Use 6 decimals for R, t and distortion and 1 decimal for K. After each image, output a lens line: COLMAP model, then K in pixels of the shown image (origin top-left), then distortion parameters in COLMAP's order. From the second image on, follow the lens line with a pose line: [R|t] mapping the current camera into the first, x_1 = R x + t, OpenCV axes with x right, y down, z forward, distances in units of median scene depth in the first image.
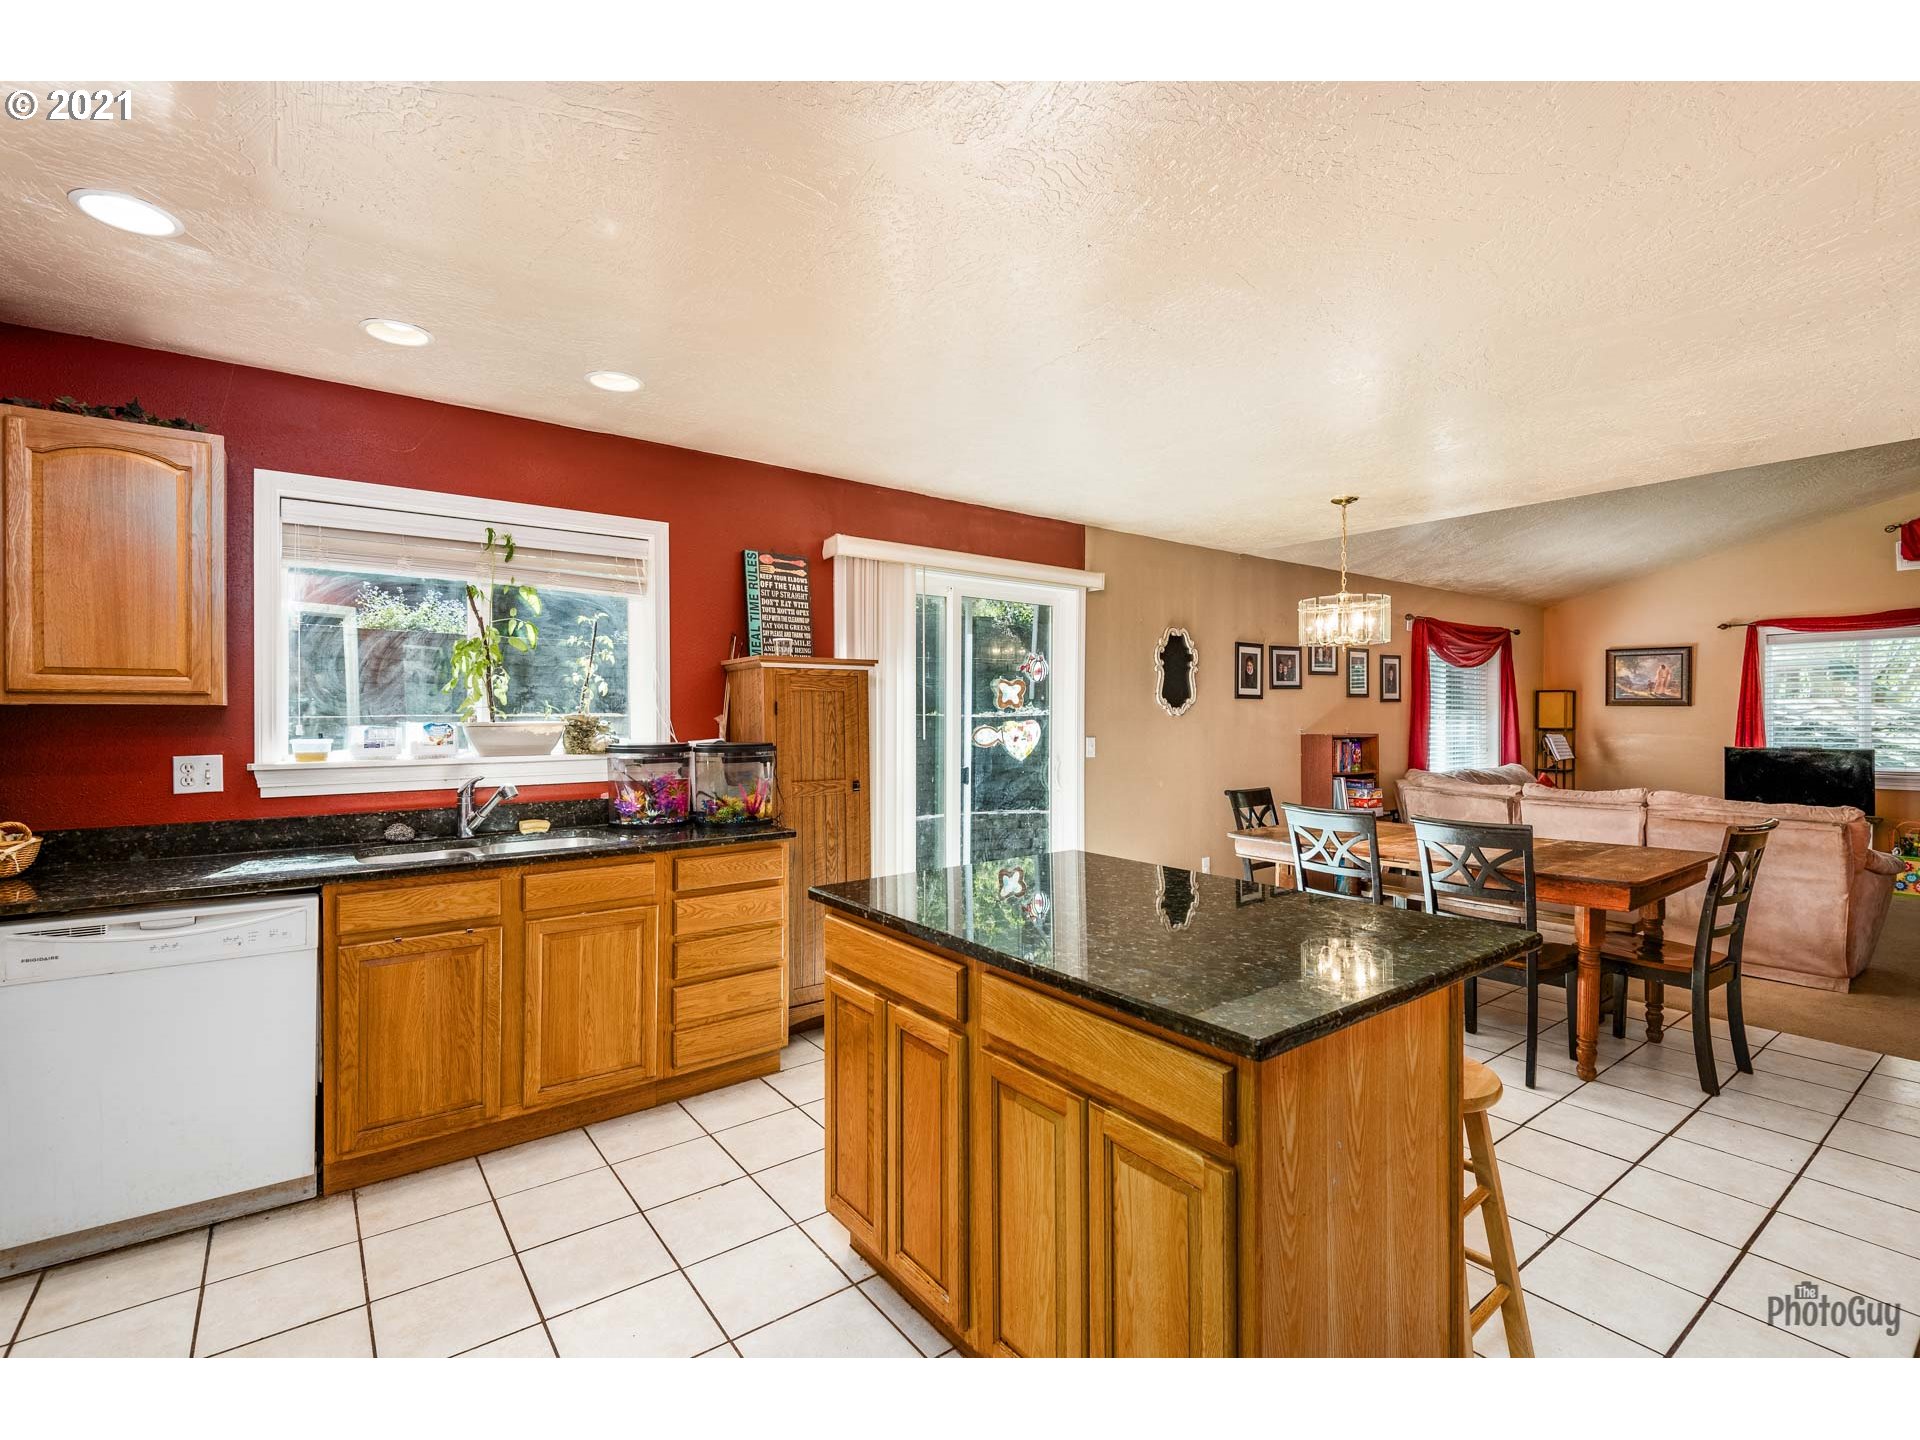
lens RADIAL K [[867.5, 0, 960.0], [0, 867.5, 720.0], [0, 0, 1]] dist [0.004011, -0.000596]
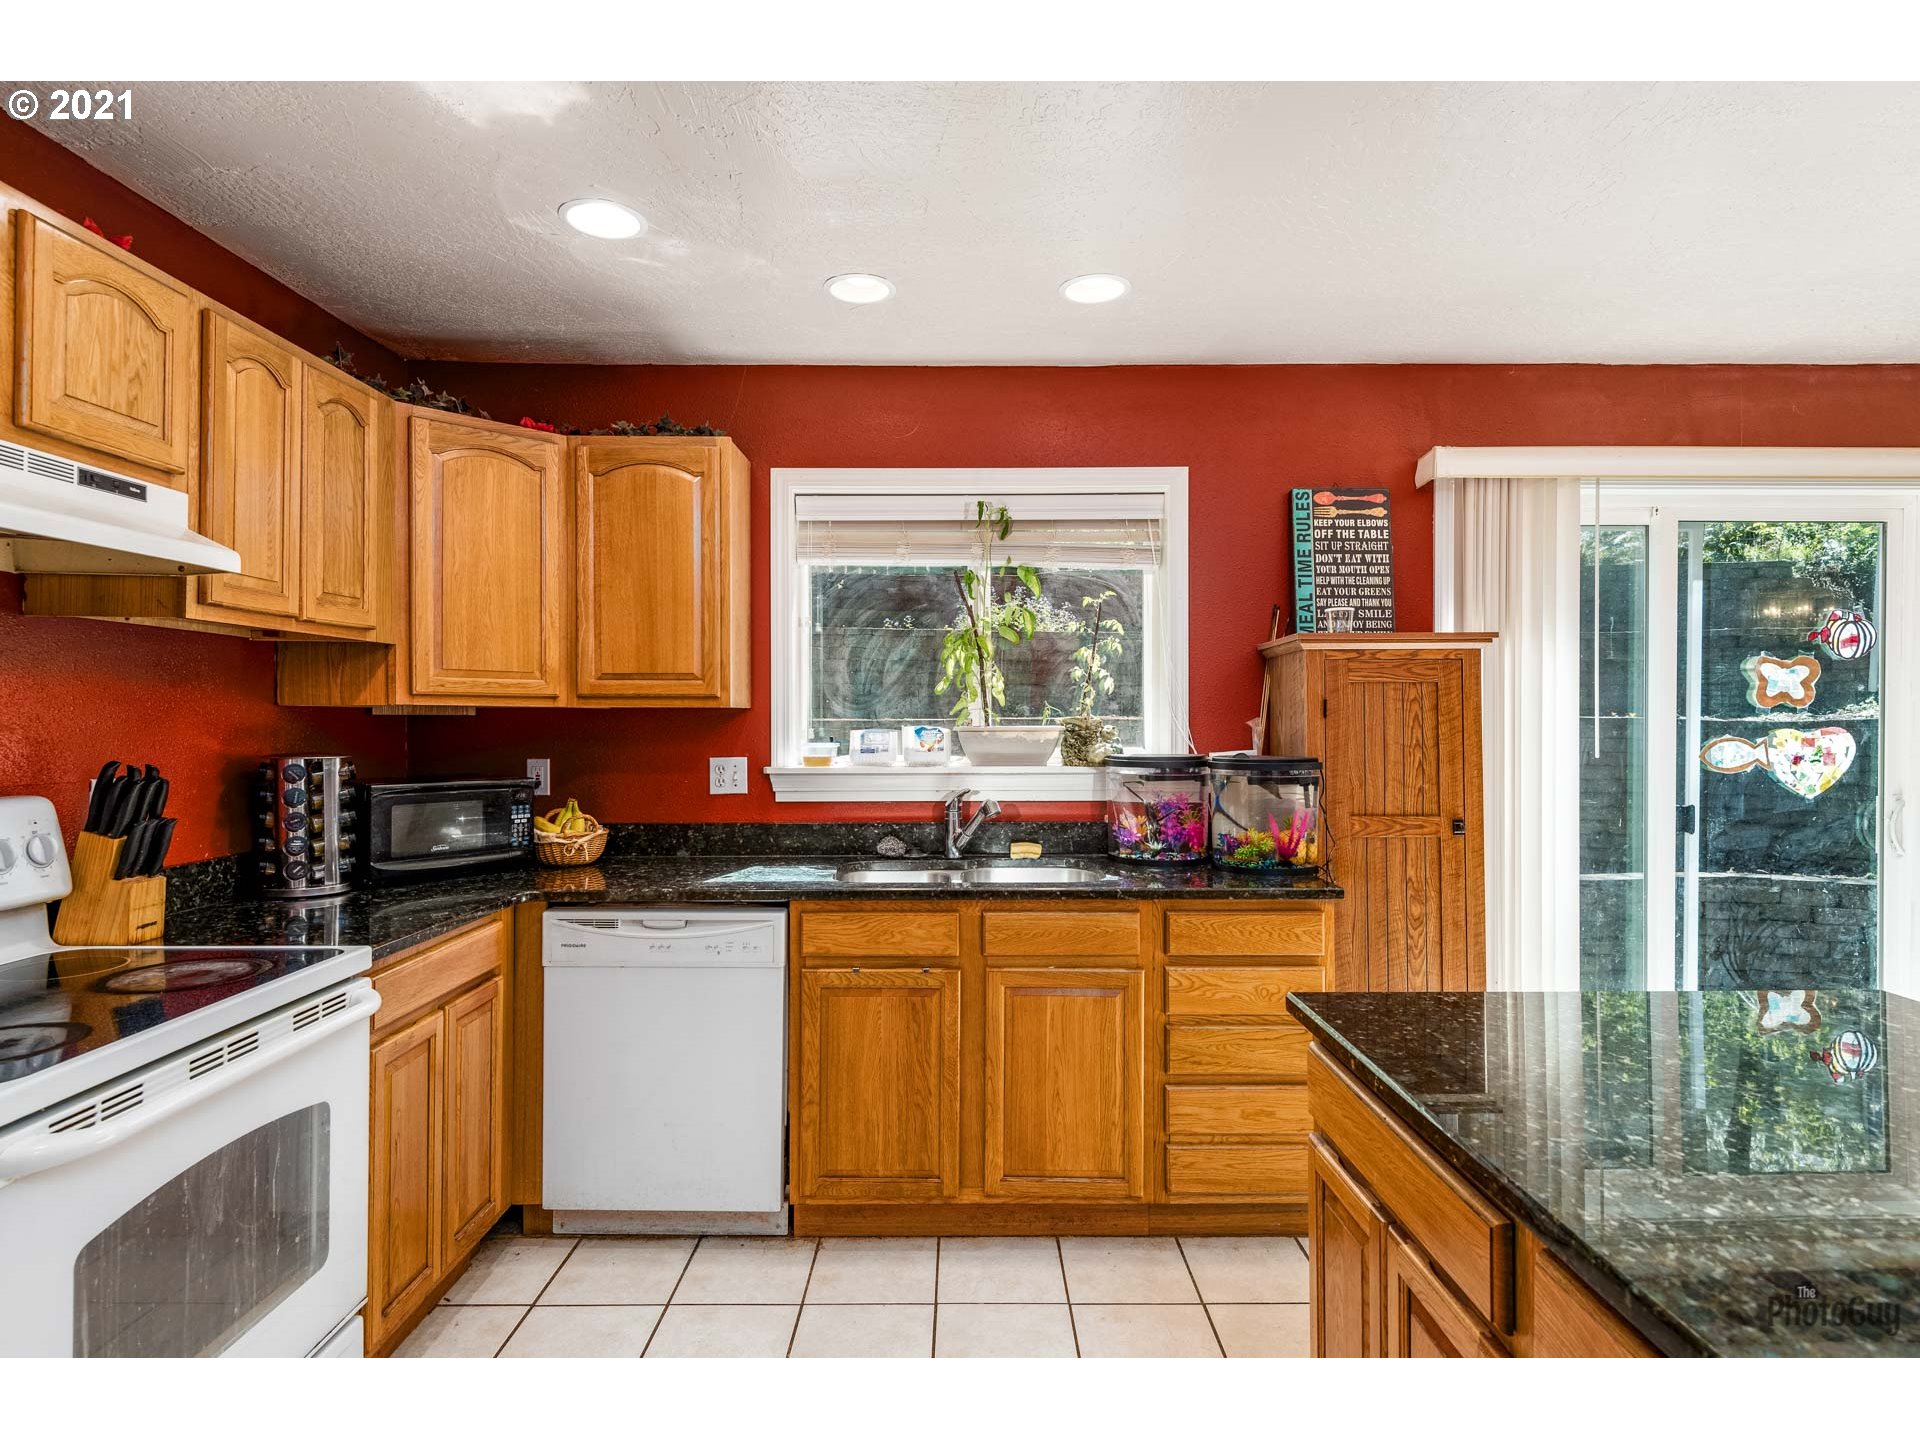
lens RADIAL K [[1036.9, 0, 952.6], [0, 1036.9, 722.5], [0, 0, 1]] dist [0.053544, -0.042117]
pose [[0.798147, 0.003893, -0.602451, 0.063782], [-0.004079, 0.999991, 0.001057, -0.002323], [0.602449, 0.001614, 0.798155, 0.174645]]
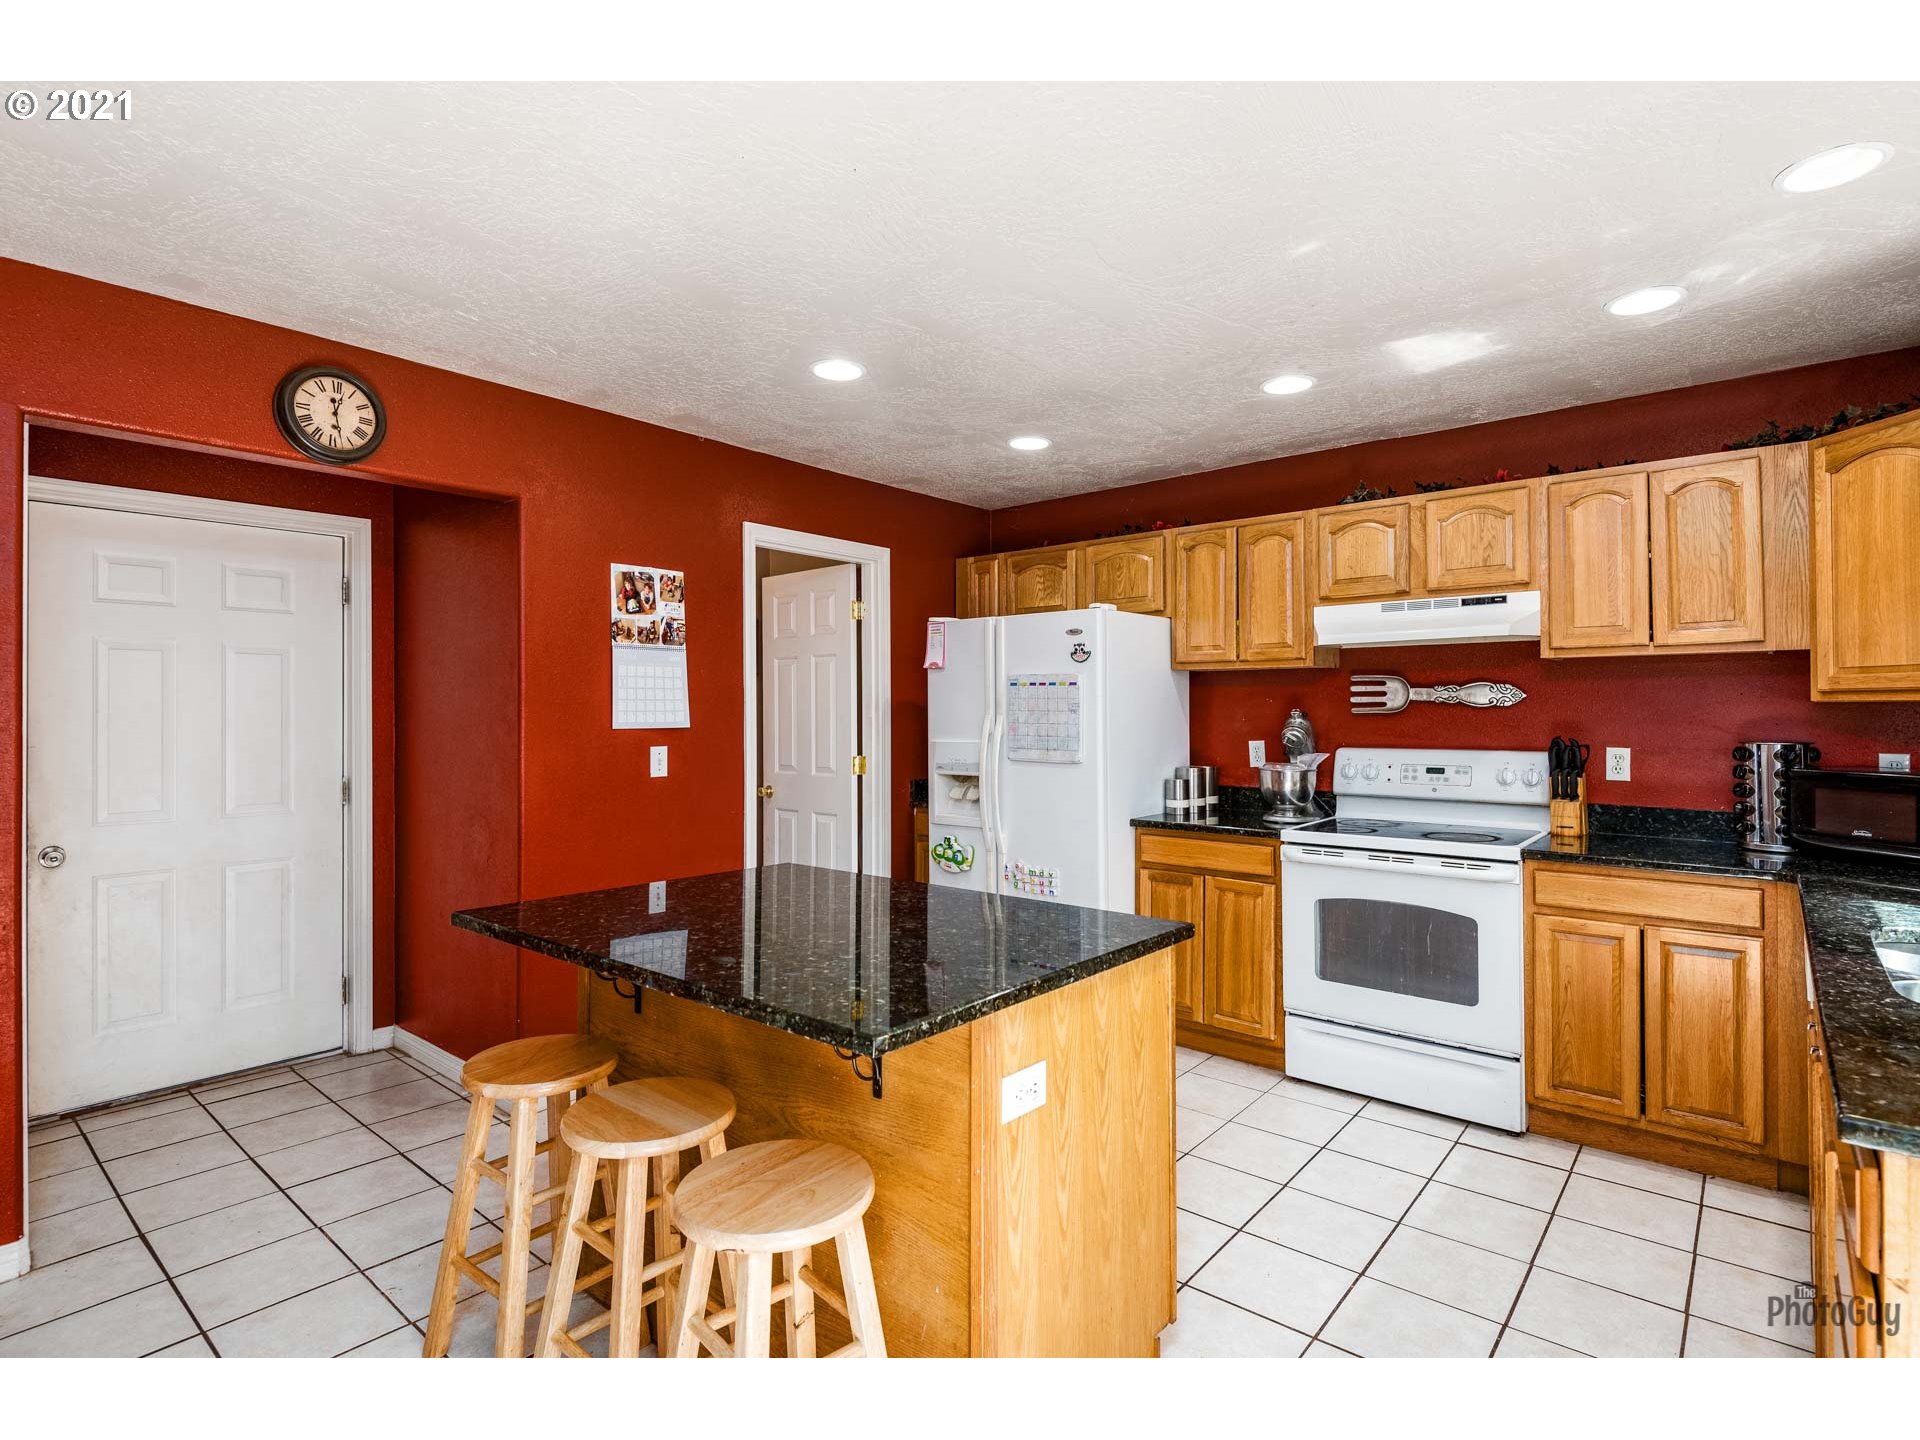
lens RADIAL K [[952.4, 0, 965.0], [0, 952.4, 712.4], [0, 0, 1]] dist [0.017105, -0.020474]
pose [[-0.970685, 0.002251, -0.240346, 0.191229], [0.001144, 0.999988, 0.004744, -0.009255], [0.240353, 0.004330, -0.970676, 1.351548]]
